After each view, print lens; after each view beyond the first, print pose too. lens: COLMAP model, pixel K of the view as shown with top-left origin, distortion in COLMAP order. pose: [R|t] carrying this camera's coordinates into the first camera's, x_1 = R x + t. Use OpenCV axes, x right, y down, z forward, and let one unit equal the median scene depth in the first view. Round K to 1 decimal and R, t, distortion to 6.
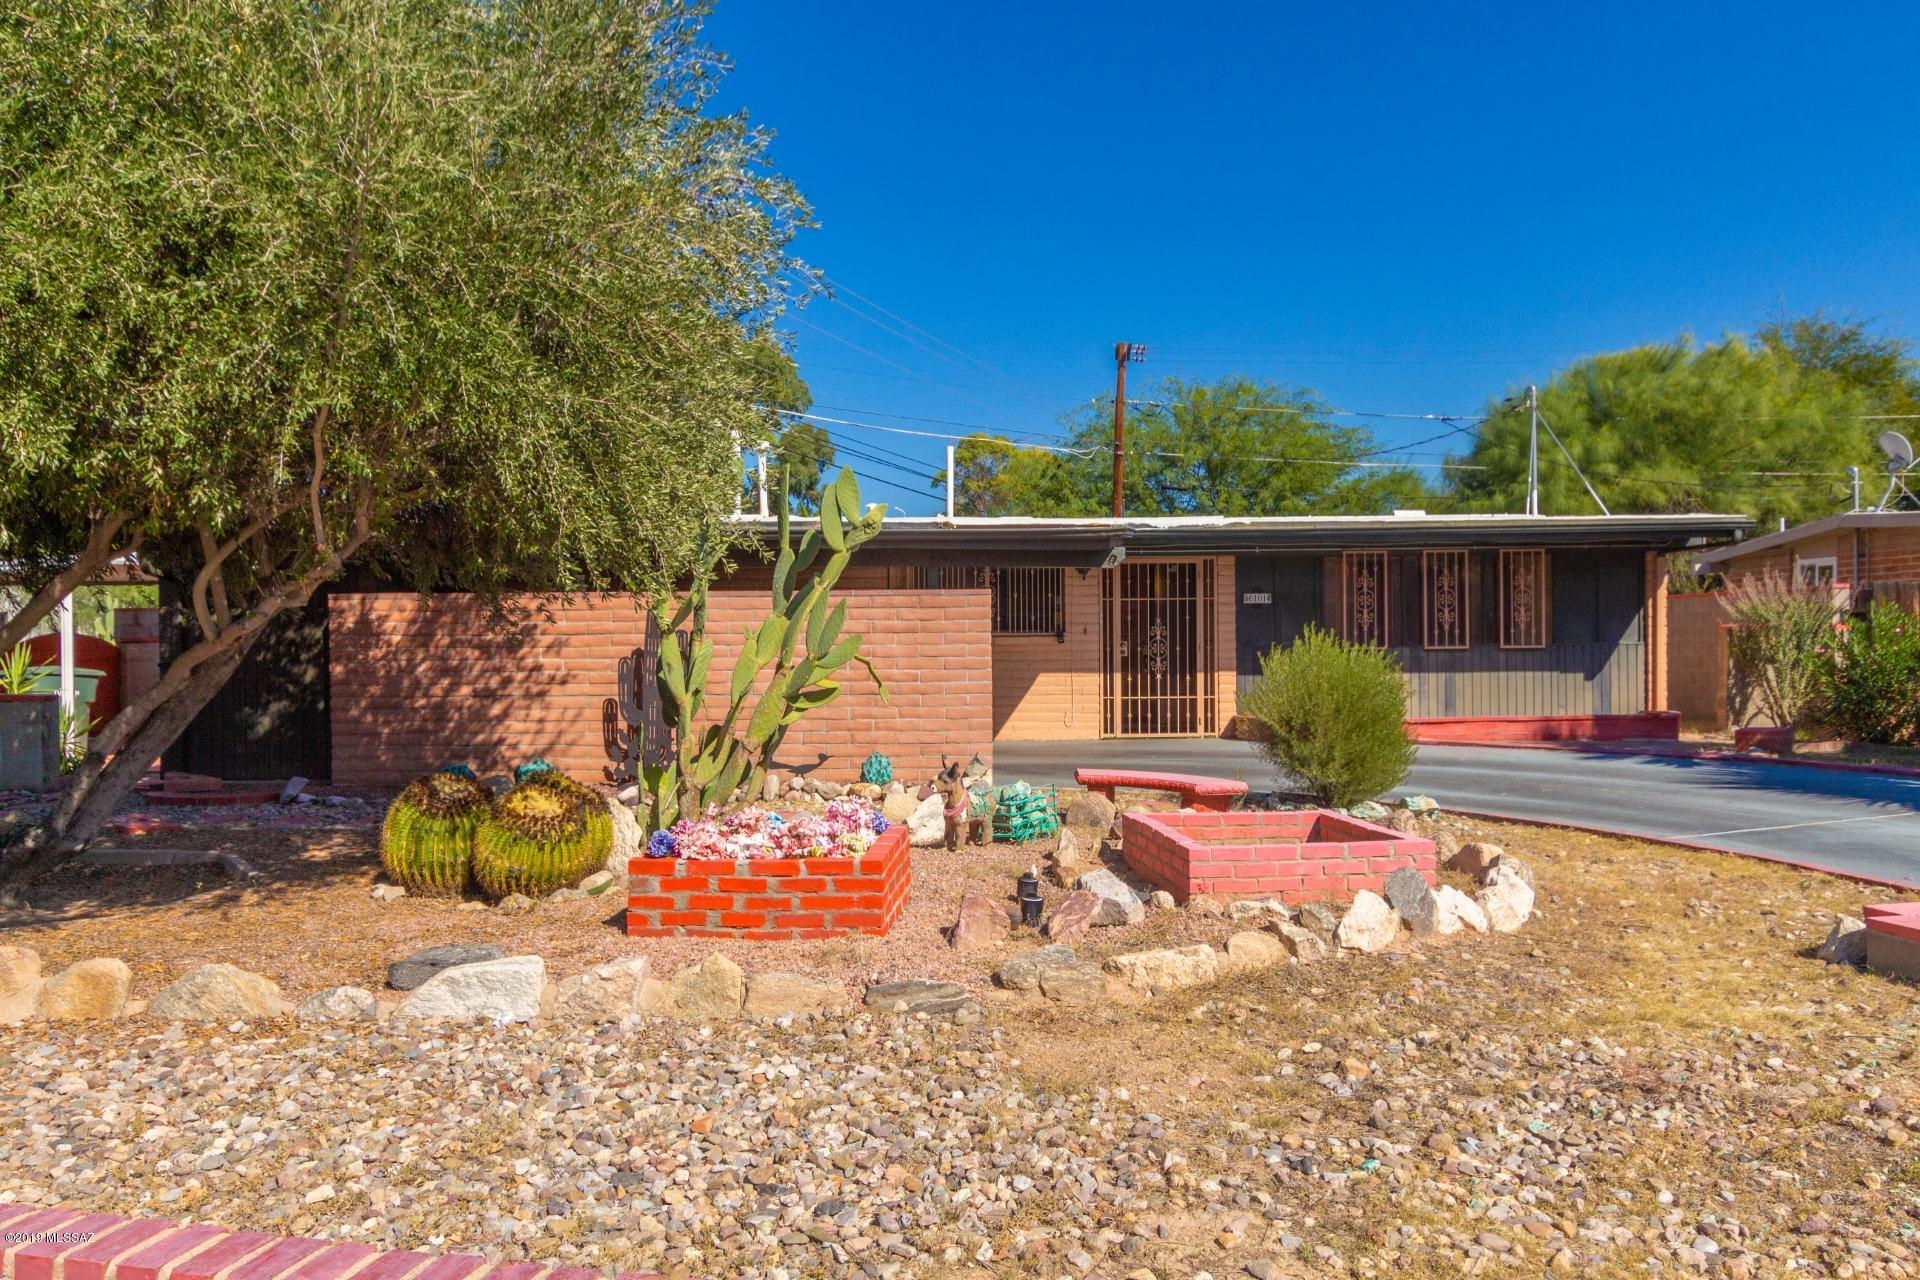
lens RADIAL K [[1352.2, 0, 960.0], [0, 1352.2, 640.0], [0, 0, 1]] dist [-0.004618, -0.000461]
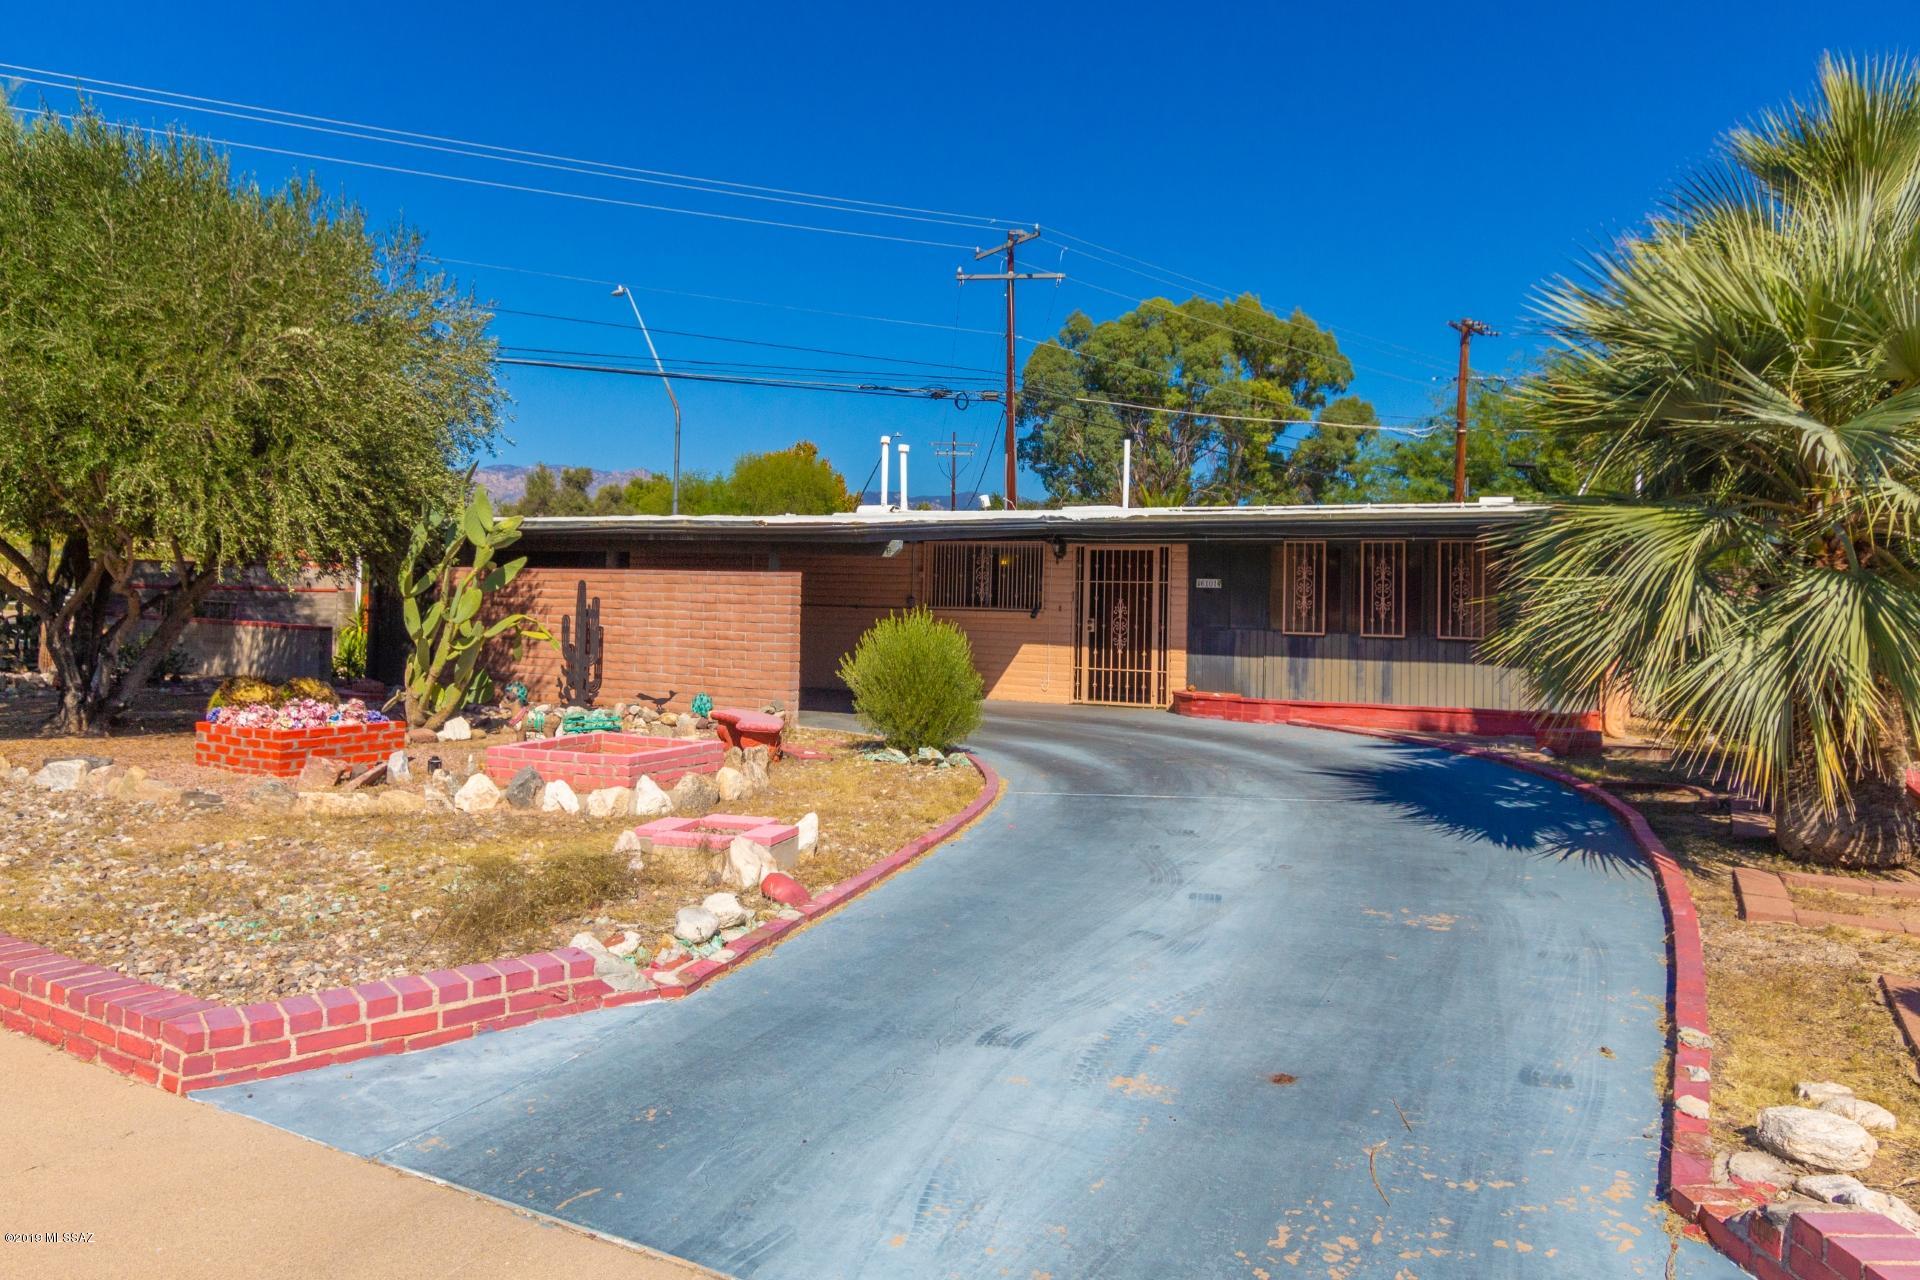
lens RADIAL K [[1318.6, 0, 960.0], [0, 1318.6, 640.0], [0, 0, 1]] dist [0.002310, 0.000427]
pose [[0.885163, 0.042294, -0.463355, 0.535876], [-0.031662, 0.999027, 0.030704, -0.011748], [0.464203, -0.012508, 0.885641, -0.028794]]
